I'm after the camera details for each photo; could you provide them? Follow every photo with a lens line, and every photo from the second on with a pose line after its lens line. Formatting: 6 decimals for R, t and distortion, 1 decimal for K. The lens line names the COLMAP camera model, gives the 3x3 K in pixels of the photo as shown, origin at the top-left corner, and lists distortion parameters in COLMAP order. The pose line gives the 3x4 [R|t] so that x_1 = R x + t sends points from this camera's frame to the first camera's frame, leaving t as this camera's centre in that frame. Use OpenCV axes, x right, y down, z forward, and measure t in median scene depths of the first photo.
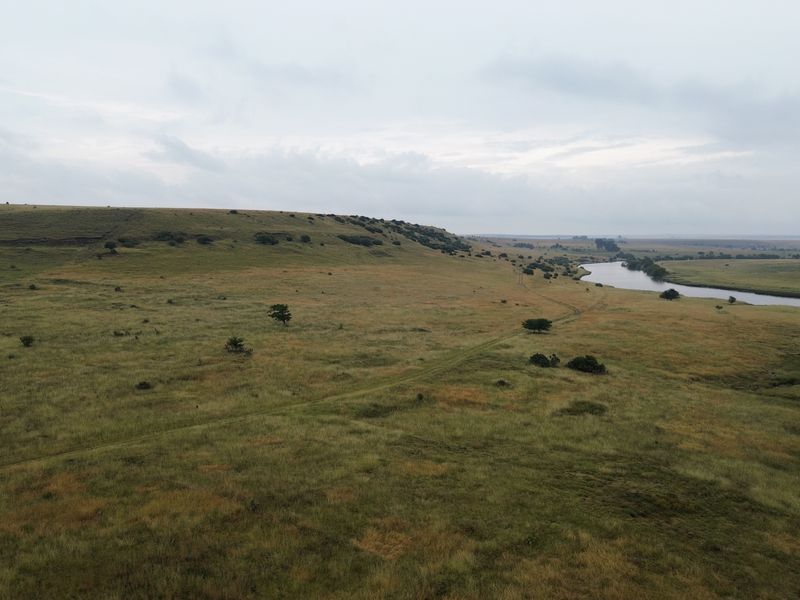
lens RADIAL K [[715.1, 0, 397.9], [0, 715.1, 303.5], [0, 0, 1]] dist [0.020030, -0.008566]
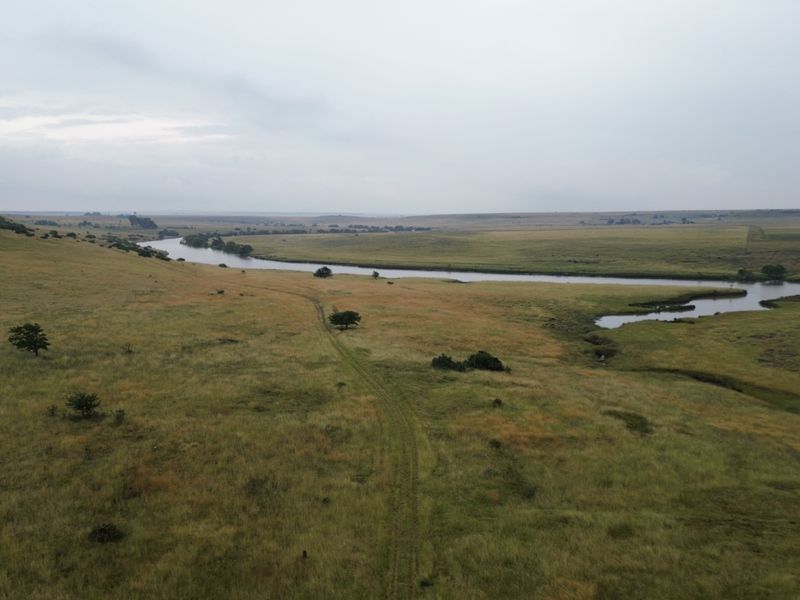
lens RADIAL K [[715.1, 0, 380.7], [0, 715.1, 294.7], [0, 0, 1]] dist [0.020030, -0.008566]
pose [[0.806908, -0.068982, 0.586636, -0.122471], [0.057149, 0.997615, 0.038703, -0.013771], [-0.587907, 0.002296, 0.808926, 0.128395]]
